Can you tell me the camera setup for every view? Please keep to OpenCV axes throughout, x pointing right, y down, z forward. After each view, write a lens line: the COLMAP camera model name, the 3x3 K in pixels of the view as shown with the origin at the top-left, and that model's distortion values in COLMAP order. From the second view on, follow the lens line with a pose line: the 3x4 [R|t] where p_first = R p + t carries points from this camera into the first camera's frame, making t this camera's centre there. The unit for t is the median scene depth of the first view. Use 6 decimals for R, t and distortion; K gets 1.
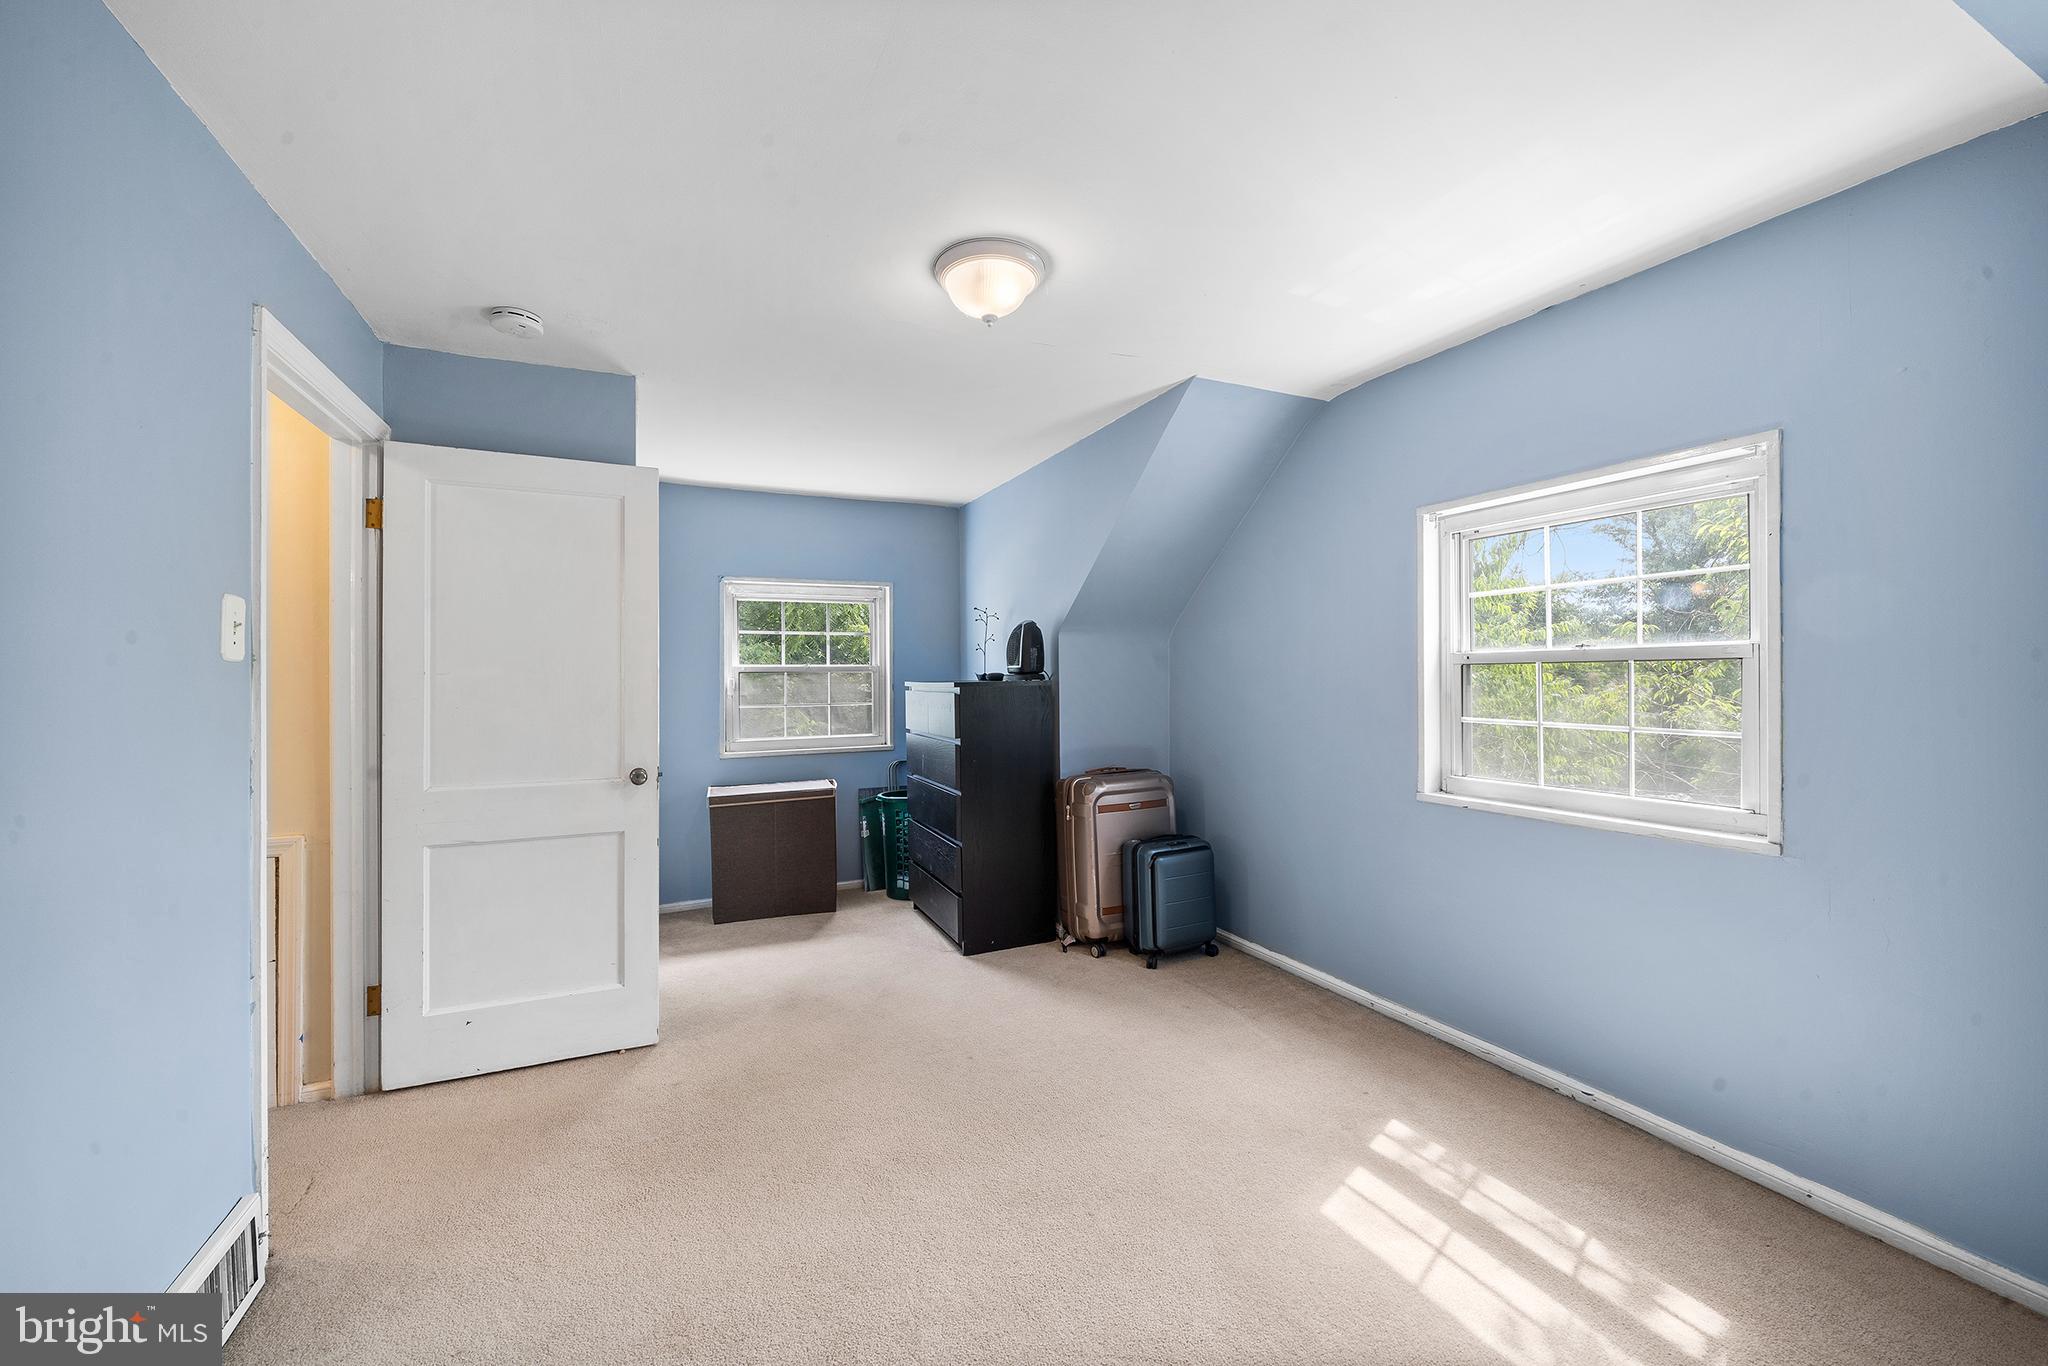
lens RADIAL K [[785.7, 0, 1029.7], [0, 785.7, 676.1], [0, 0, 1]] dist [-0.006753, 0.000137]
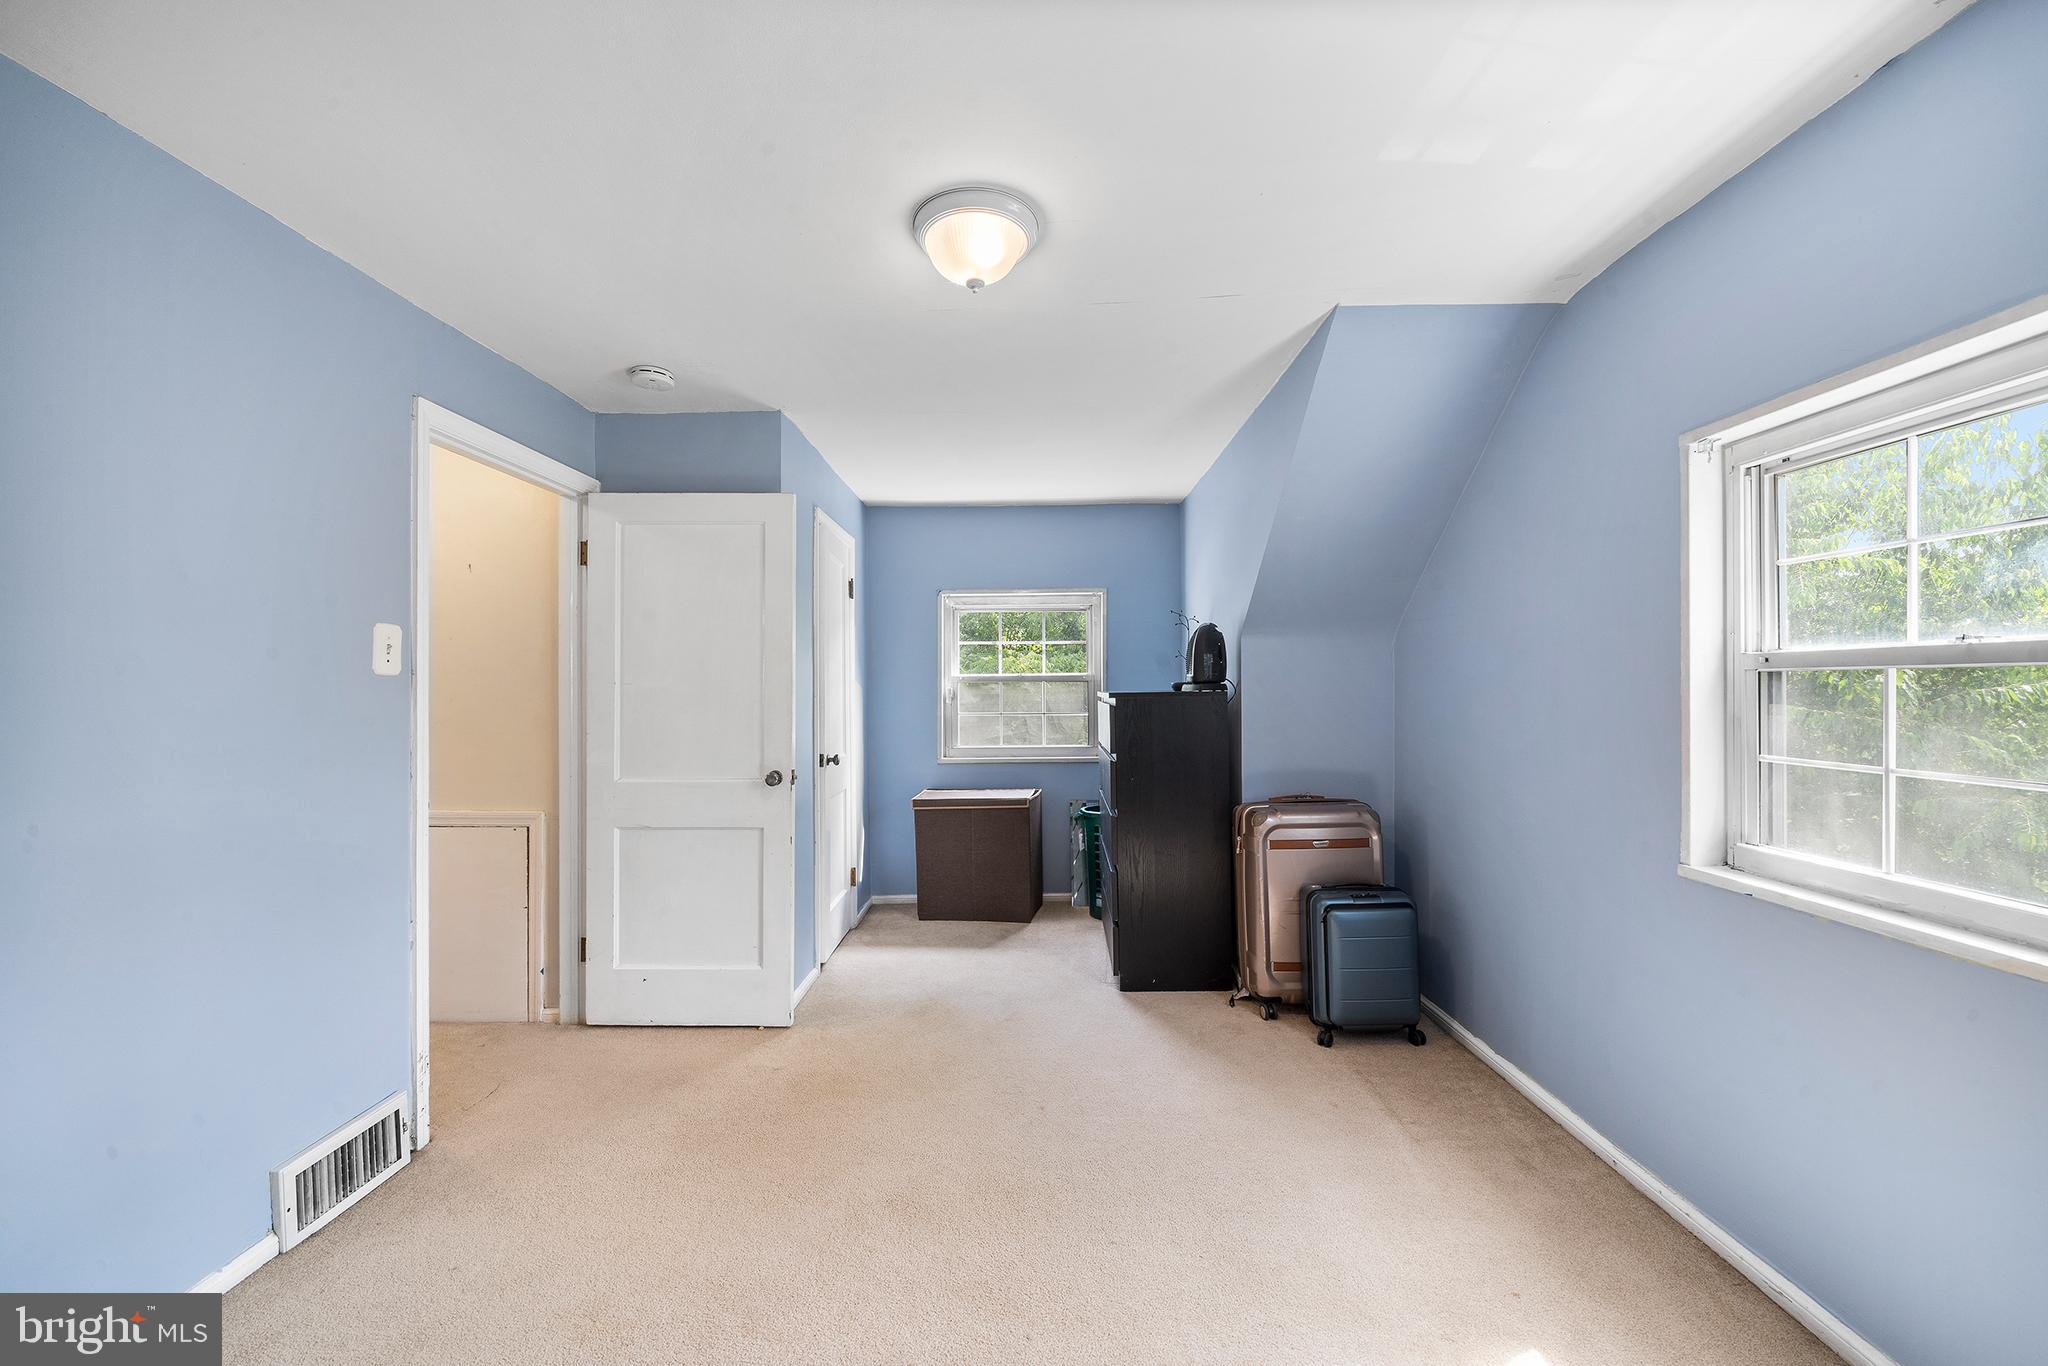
lens RADIAL K [[785.7, 0, 1026.6], [0, 785.7, 685.8], [0, 0, 1]] dist [-0.006753, 0.000137]
pose [[0.902526, 0.002425, -0.430629, 0.281243], [-0.001334, 0.999995, 0.002835, -0.003642], [0.430634, -0.001984, 0.902525, 0.165753]]
